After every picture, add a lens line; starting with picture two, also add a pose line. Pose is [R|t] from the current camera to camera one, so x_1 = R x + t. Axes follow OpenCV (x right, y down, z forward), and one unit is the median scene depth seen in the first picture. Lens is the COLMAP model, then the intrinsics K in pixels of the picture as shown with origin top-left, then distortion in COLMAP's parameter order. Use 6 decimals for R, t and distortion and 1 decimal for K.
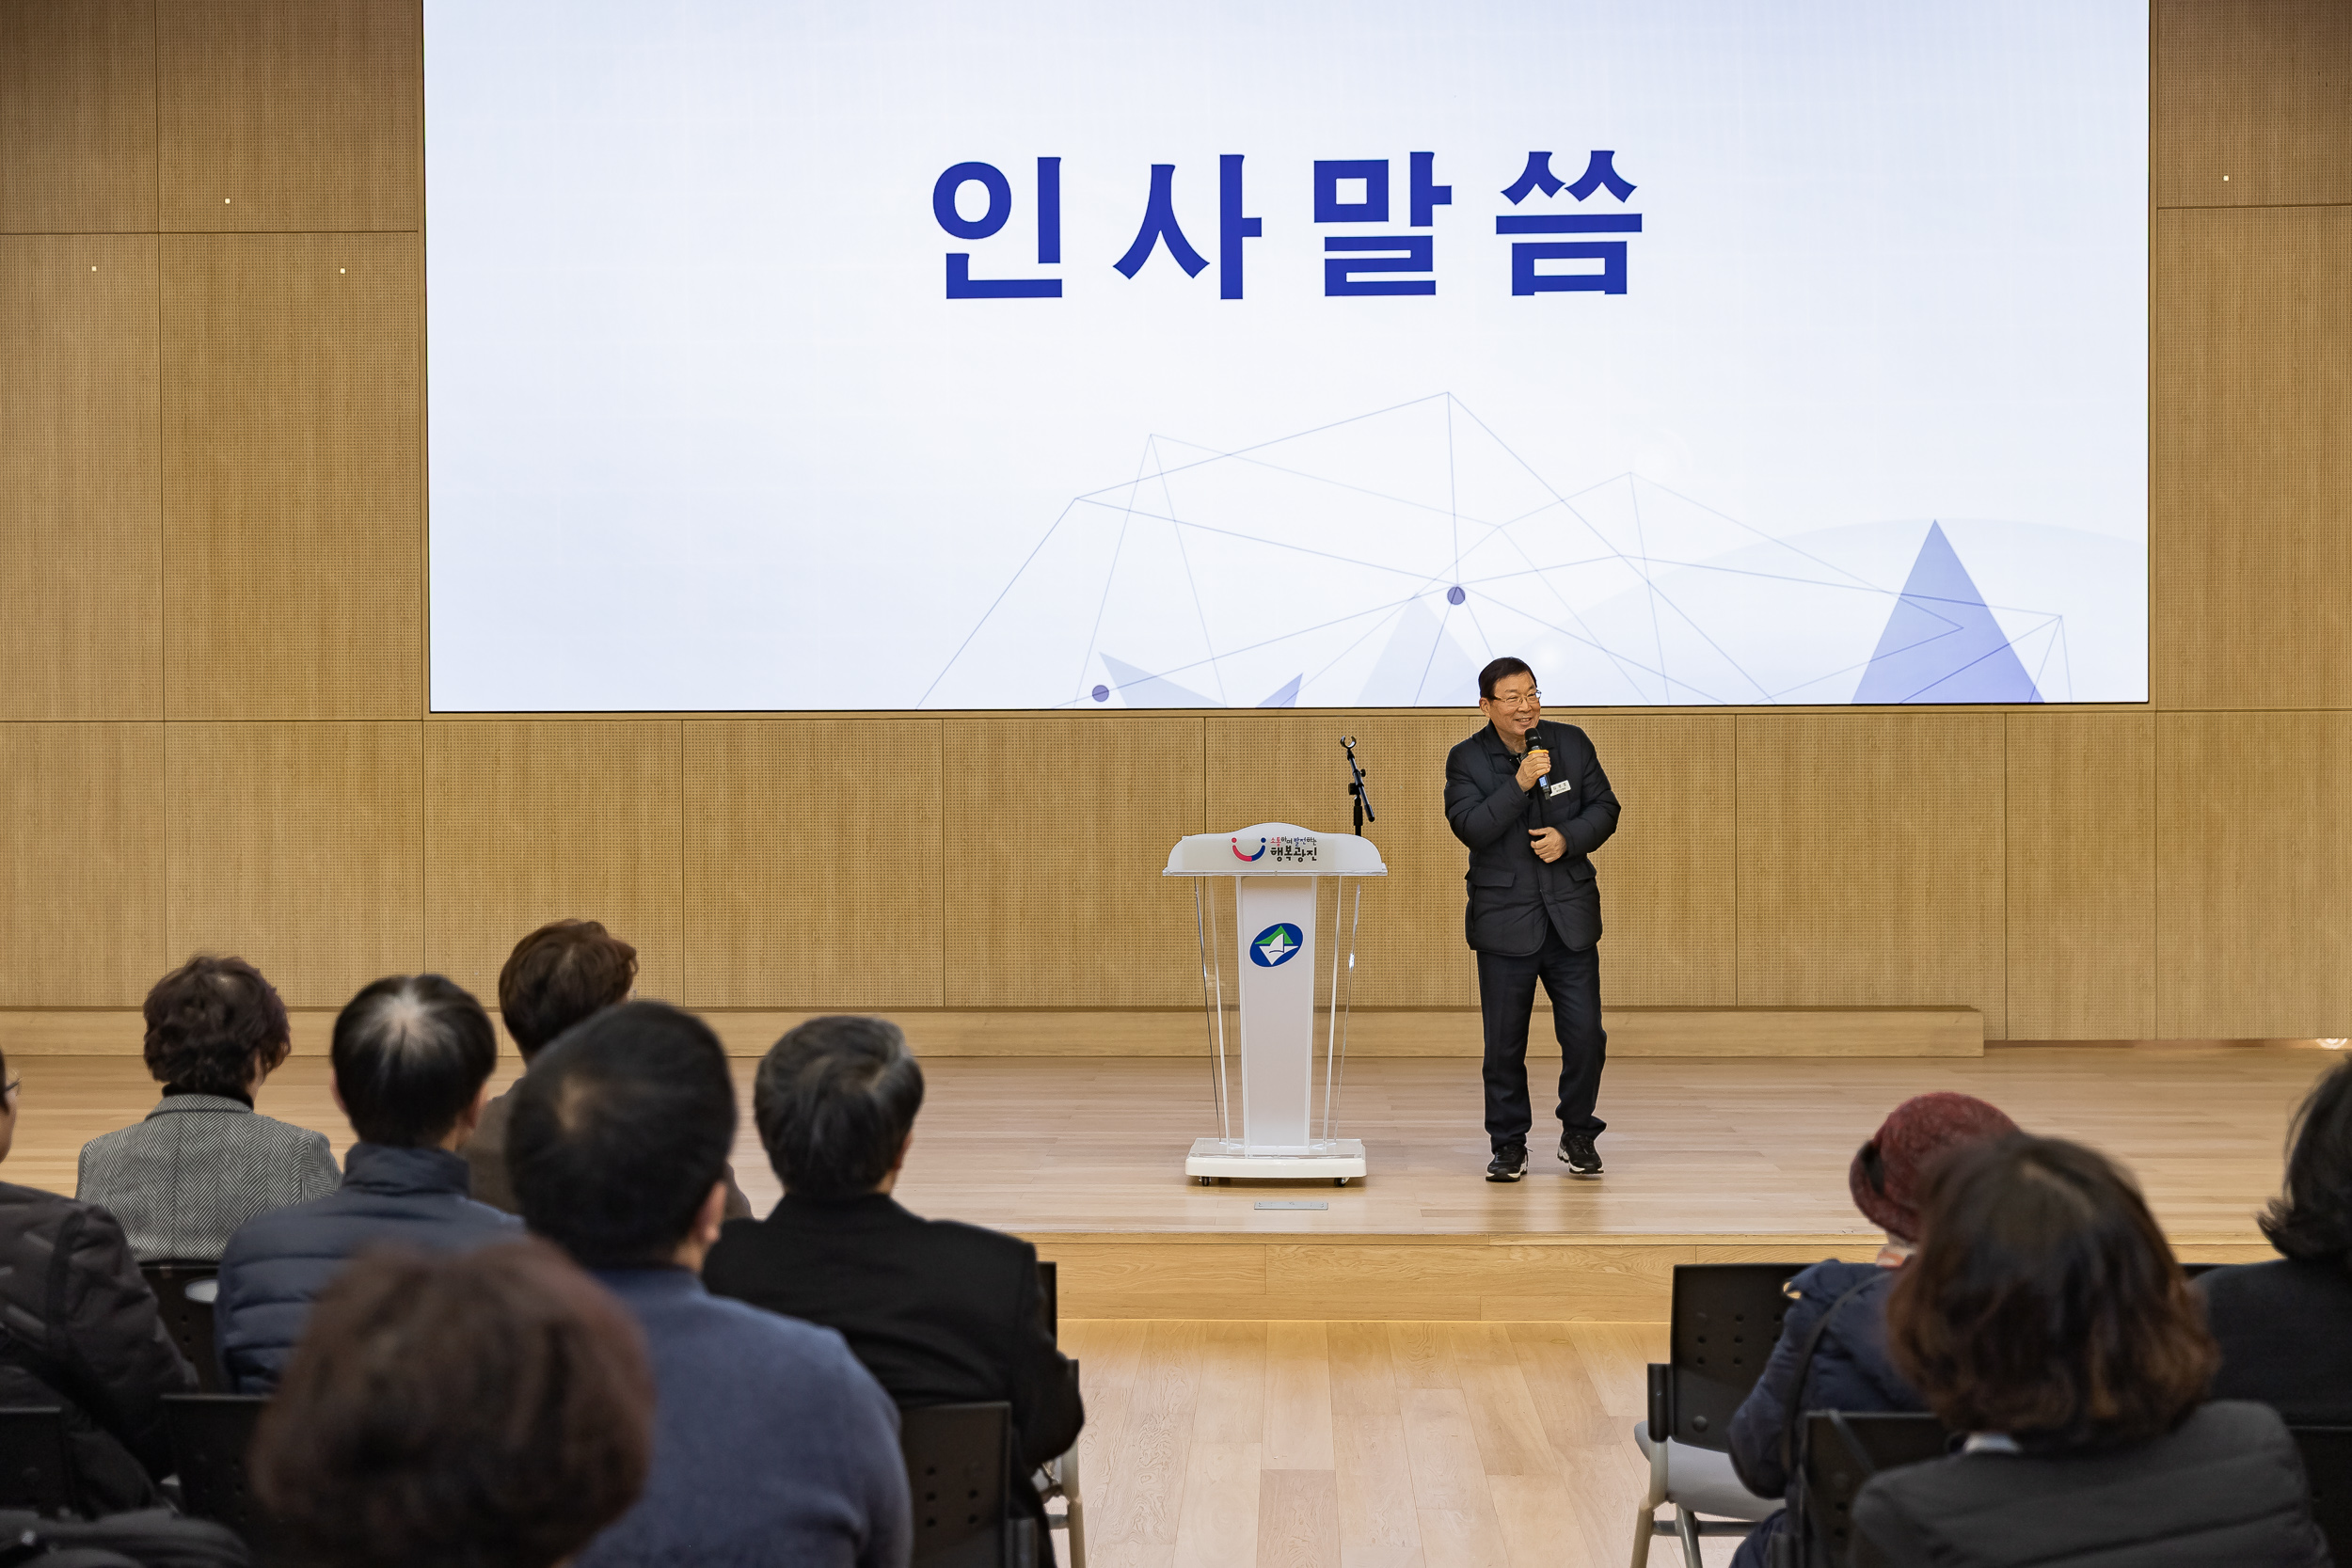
lens RADIAL K [[3008.1, 0, 1176.0], [0, 3008.1, 784.0], [0, 0, 1]] dist [0.028766, 0.042458]
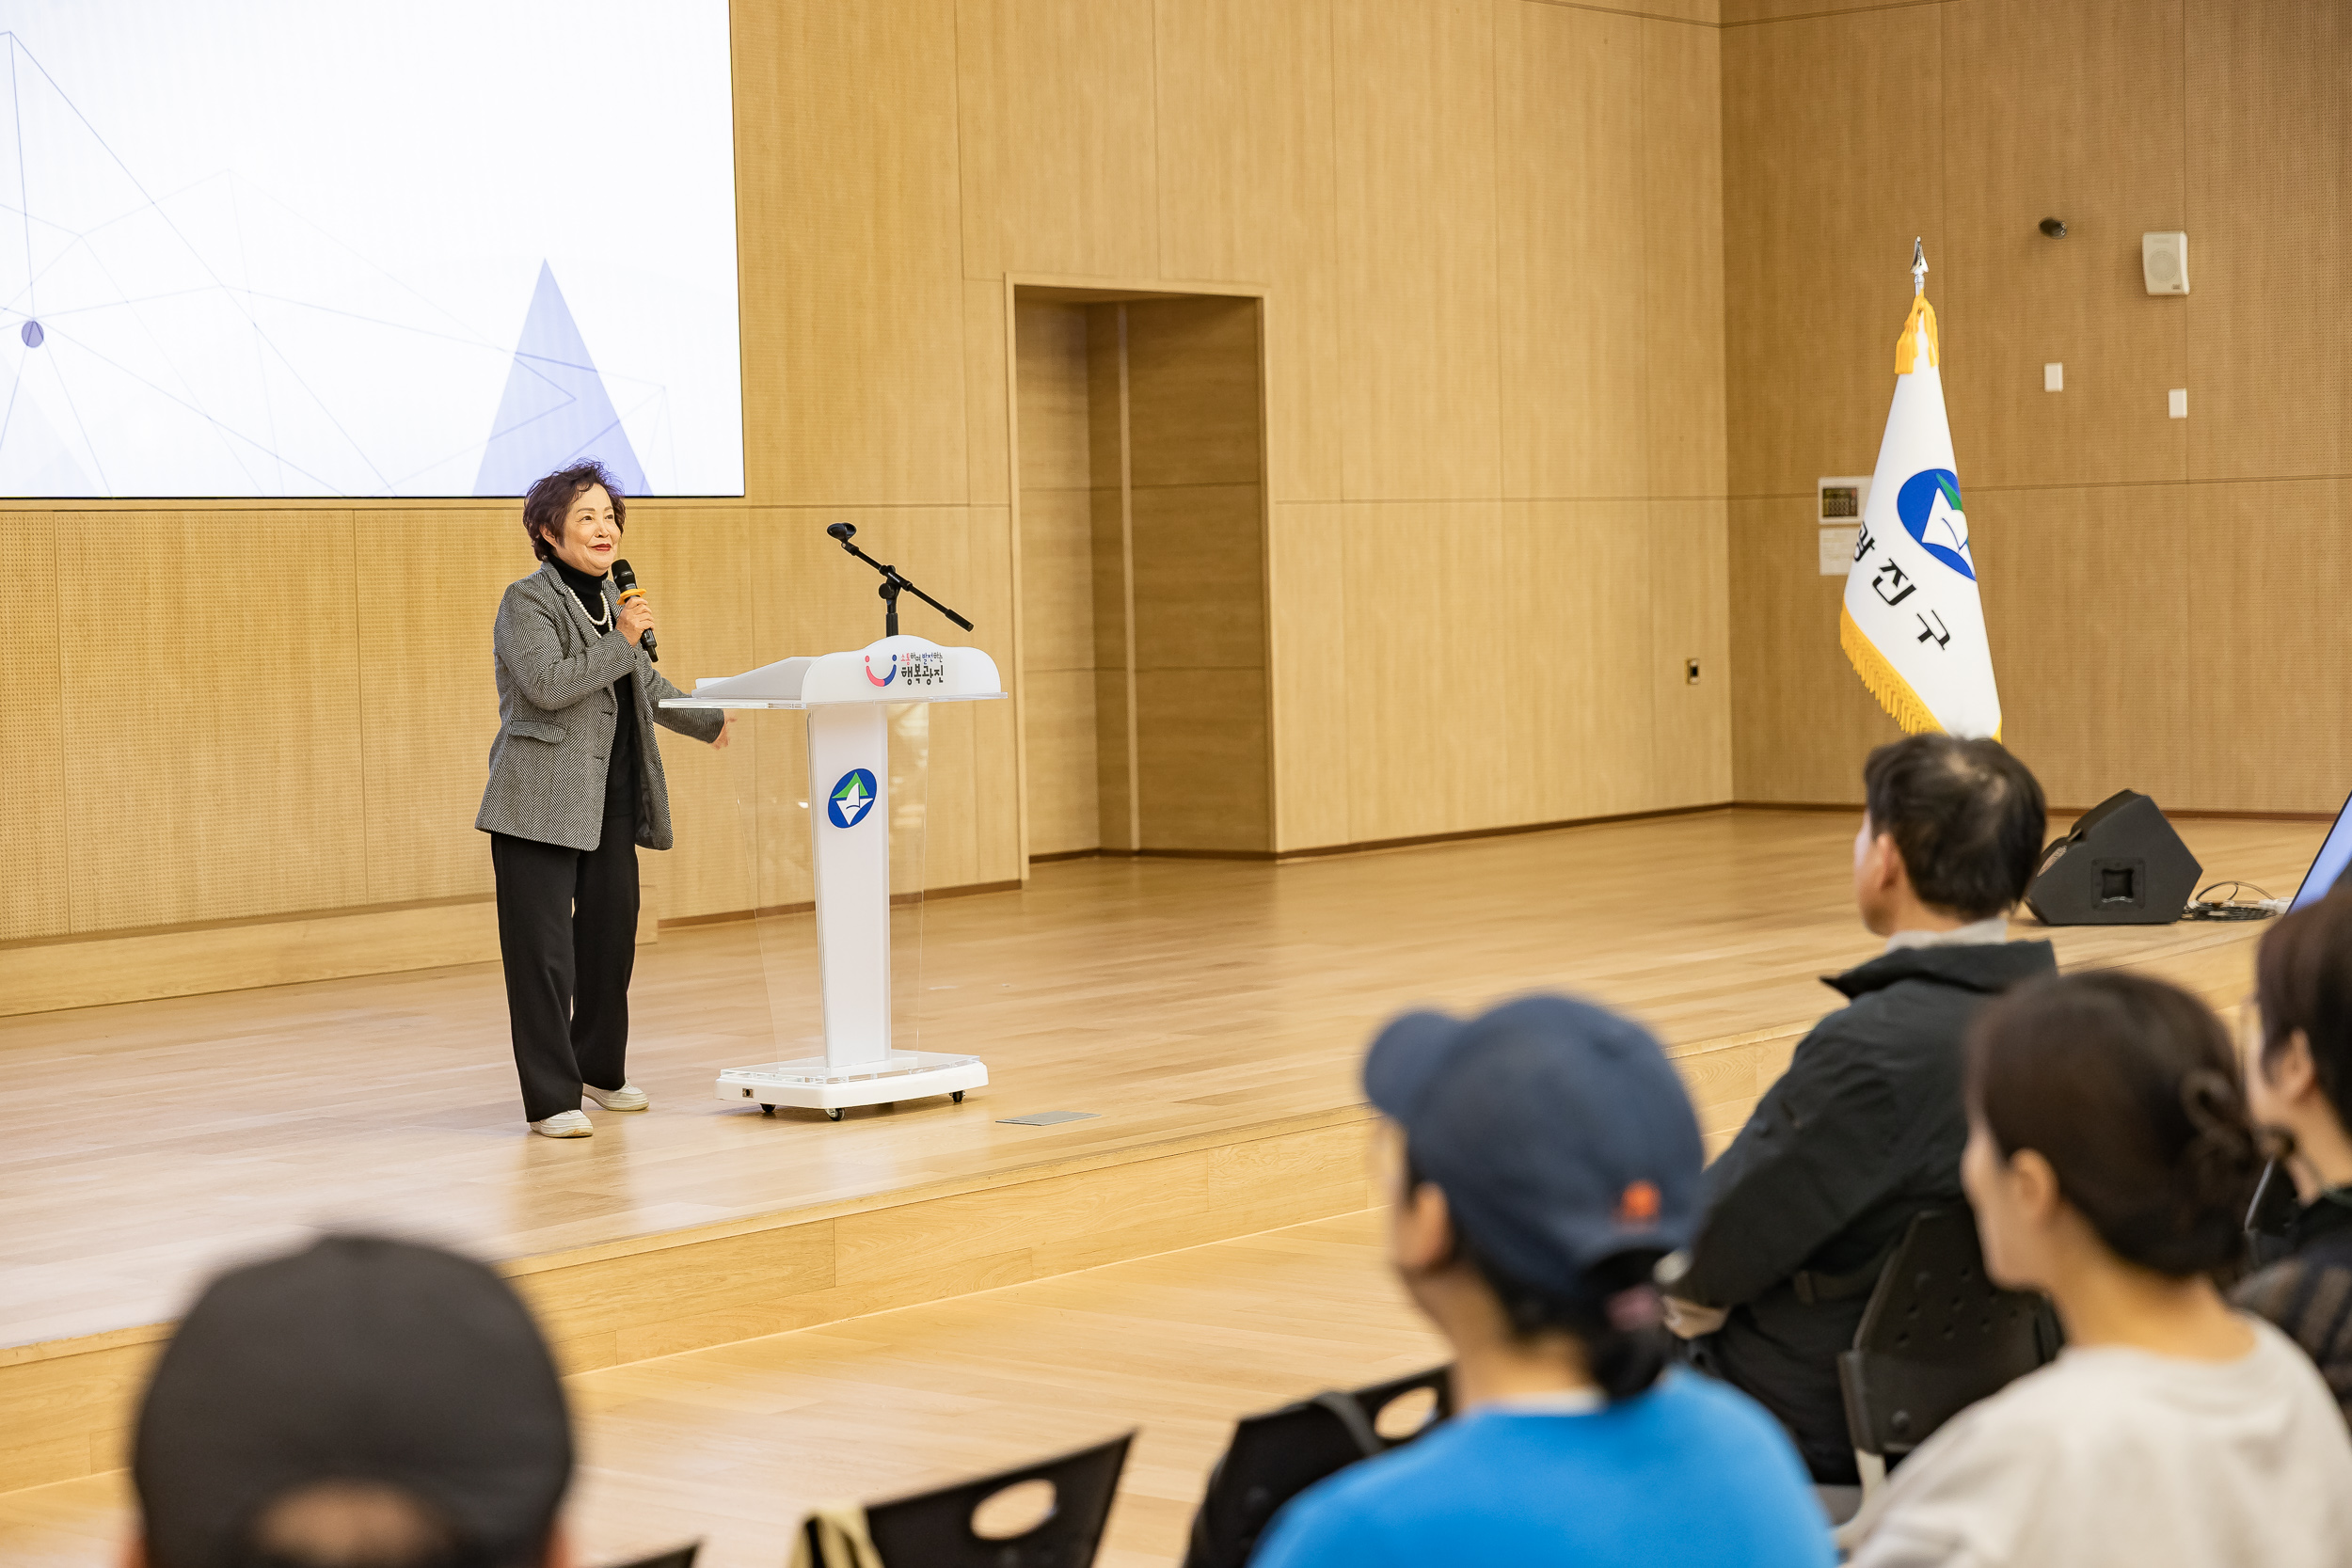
lens RADIAL K [[4474.9, 0, 1176.0], [0, 4474.9, 784.0], [0, 0, 1]] dist [0.071732, 0.030924]
pose [[0.590124, -0.048385, 0.805861, -0.583732], [0.026001, 0.998824, 0.040930, 0.004211], [-0.806894, -0.003200, 0.590688, 0.189817]]
